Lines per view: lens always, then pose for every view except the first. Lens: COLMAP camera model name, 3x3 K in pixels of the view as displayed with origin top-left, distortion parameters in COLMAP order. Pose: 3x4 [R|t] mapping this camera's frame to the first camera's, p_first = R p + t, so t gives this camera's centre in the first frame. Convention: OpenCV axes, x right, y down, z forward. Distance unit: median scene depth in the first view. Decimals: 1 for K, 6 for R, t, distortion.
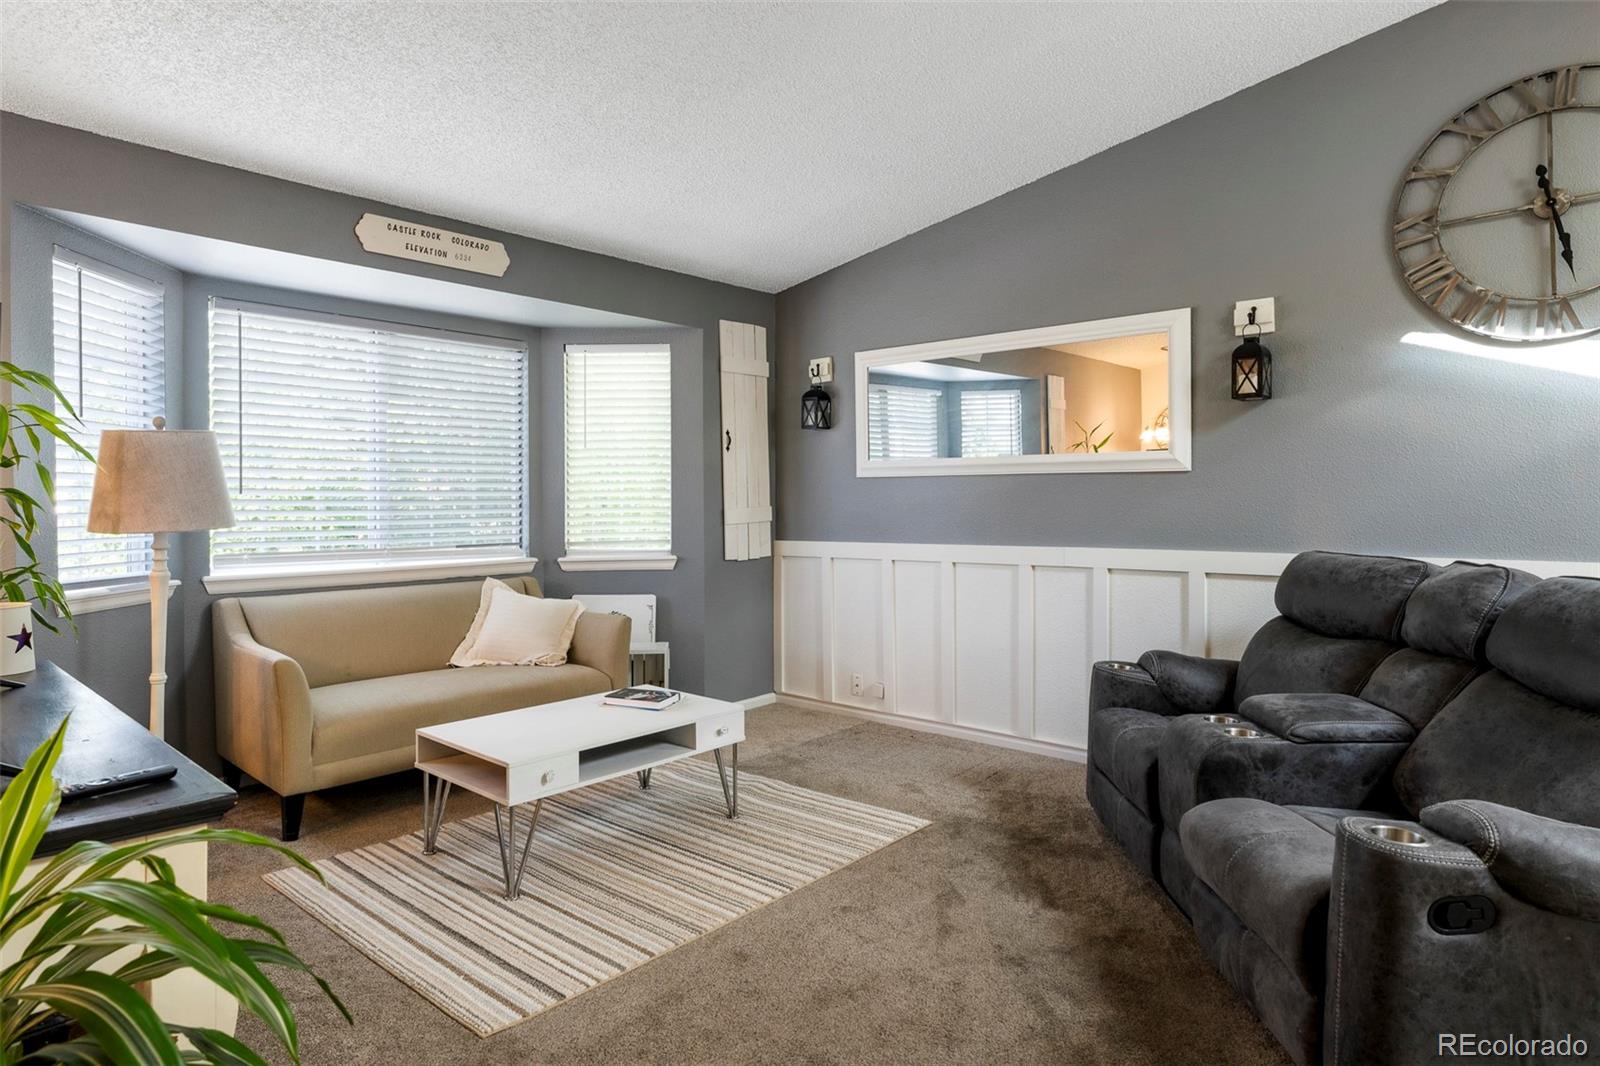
lens RADIAL K [[907.0, 0, 790.6], [0, 907.0, 515.9], [0, 0, 1]] dist [-0.003210, 0.003070]
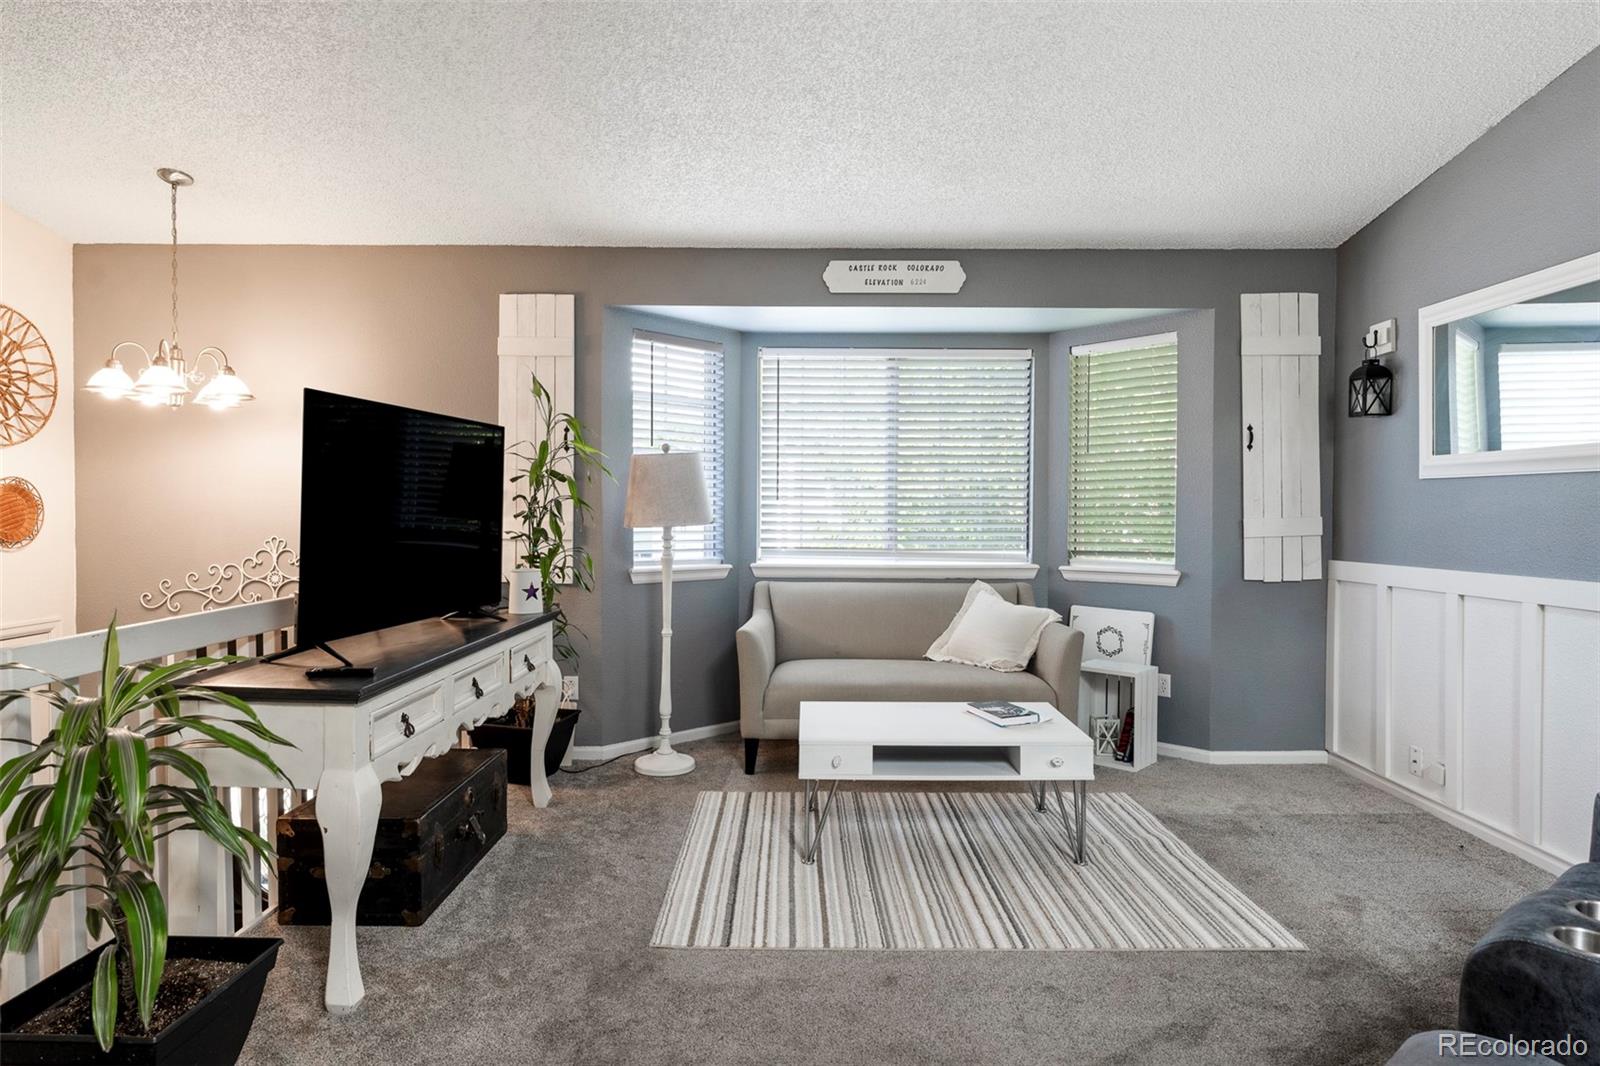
lens RADIAL K [[904.5, 0, 800.0], [0, 904.5, 533.0], [0, 0, 1]] dist [-0.004438, 0.001706]
pose [[0.666651, 0.028822, -0.744812, 0.345792], [-0.019937, 0.999584, 0.020836, -0.004964], [0.745103, 0.000959, 0.666949, 0.169613]]
